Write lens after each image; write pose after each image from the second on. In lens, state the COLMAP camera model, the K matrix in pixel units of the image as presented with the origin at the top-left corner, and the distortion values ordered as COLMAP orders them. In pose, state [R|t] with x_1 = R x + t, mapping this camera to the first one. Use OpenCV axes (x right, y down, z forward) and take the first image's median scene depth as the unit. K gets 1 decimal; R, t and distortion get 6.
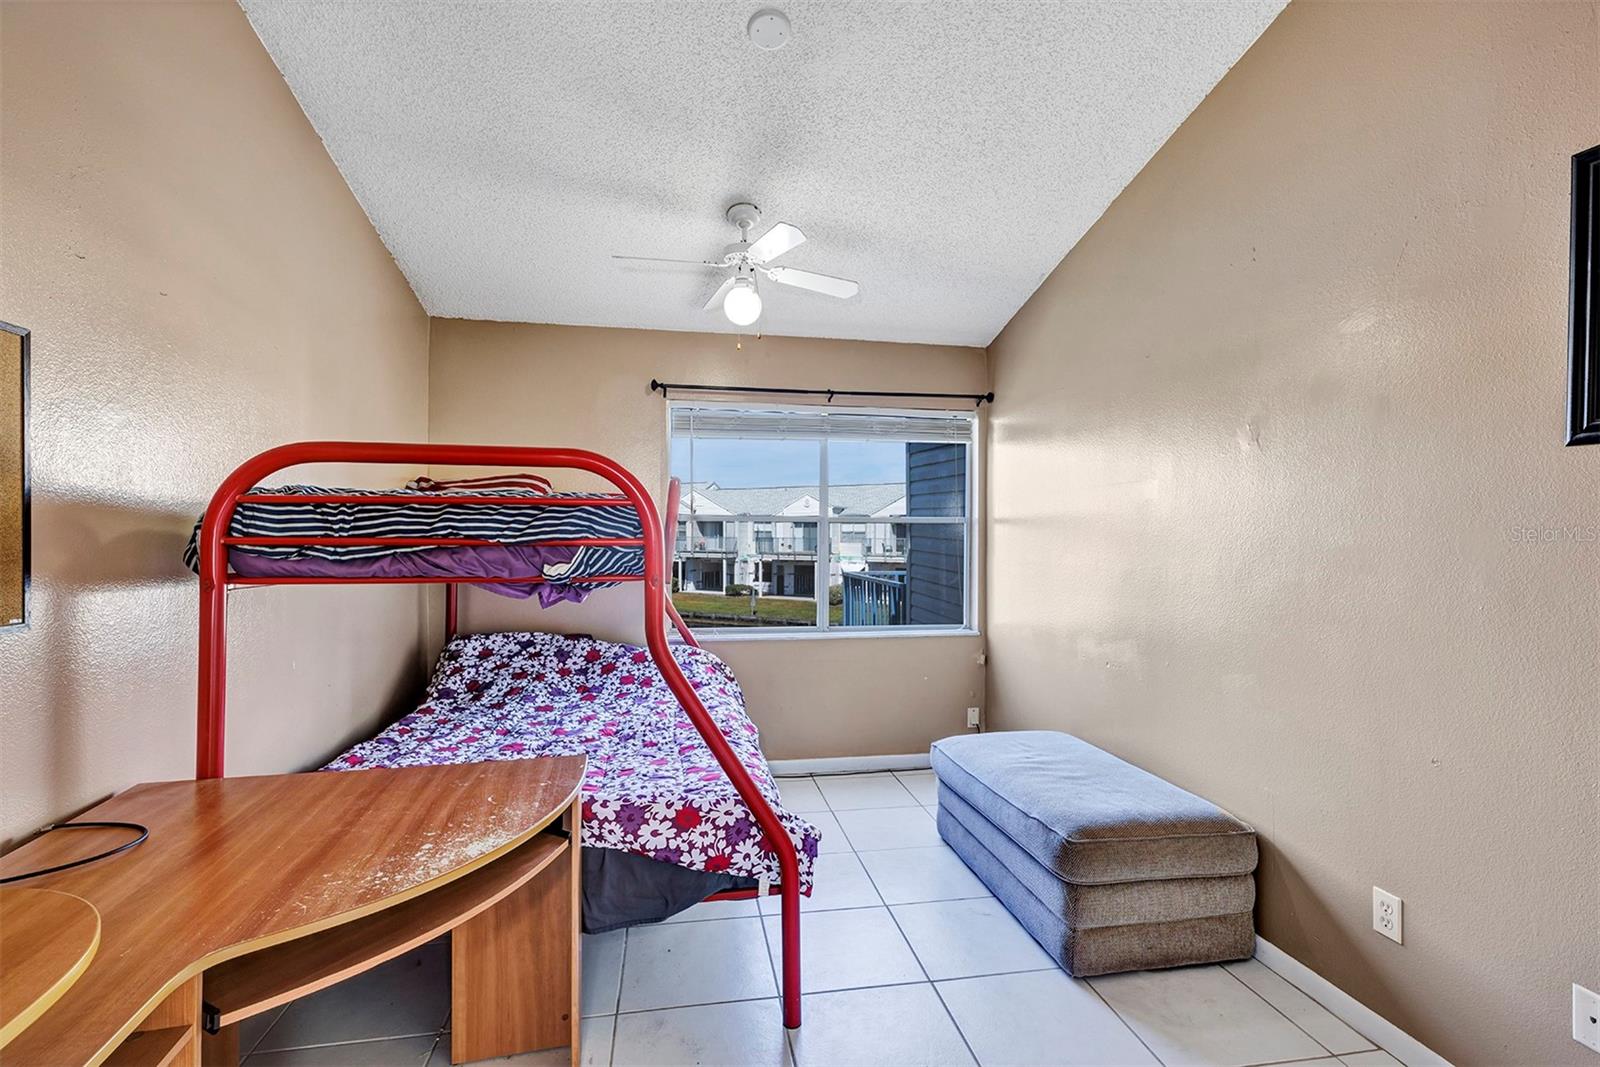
lens RADIAL K [[725.8, 0, 812.4], [0, 725.8, 524.0], [0, 0, 1]] dist [0.009438, -0.001335]
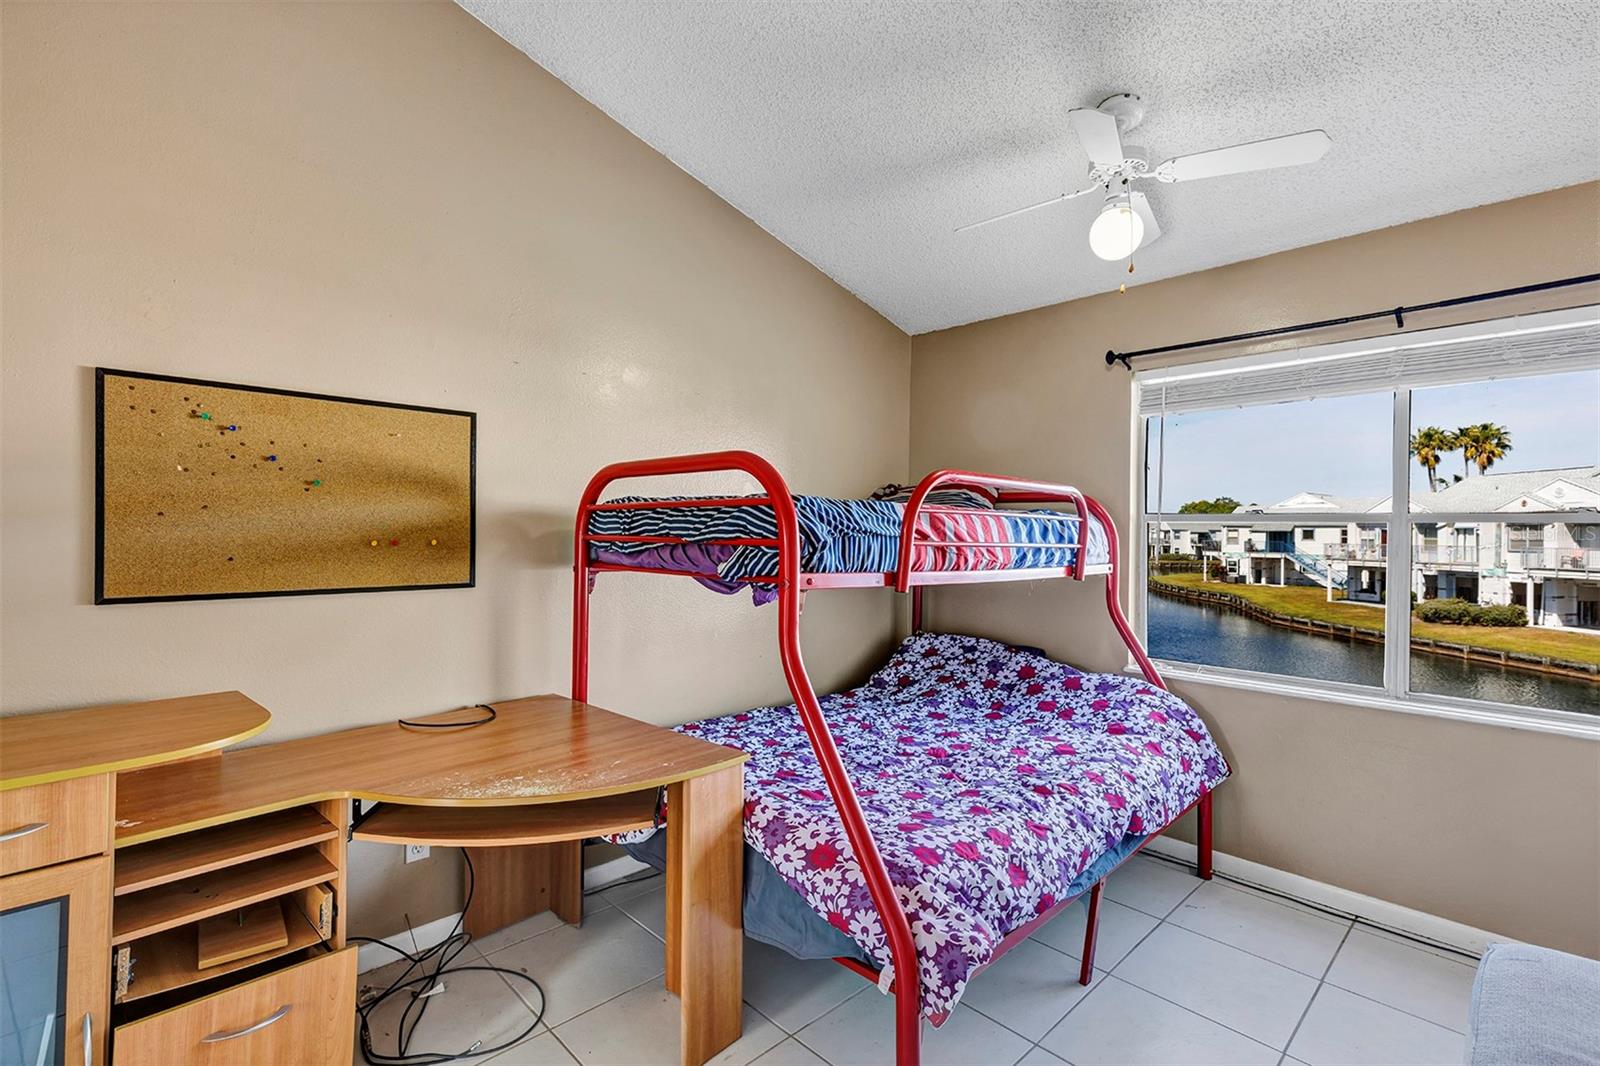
lens RADIAL K [[725.8, 0, 769.2], [0, 725.8, 526.9], [0, 0, 1]] dist [0.009438, -0.001335]
pose [[0.552877, -0.003288, -0.833256, 0.471141], [0.000737, 0.999994, -0.003457, 0.006459], [0.833262, 0.001297, 0.552876, 0.406193]]
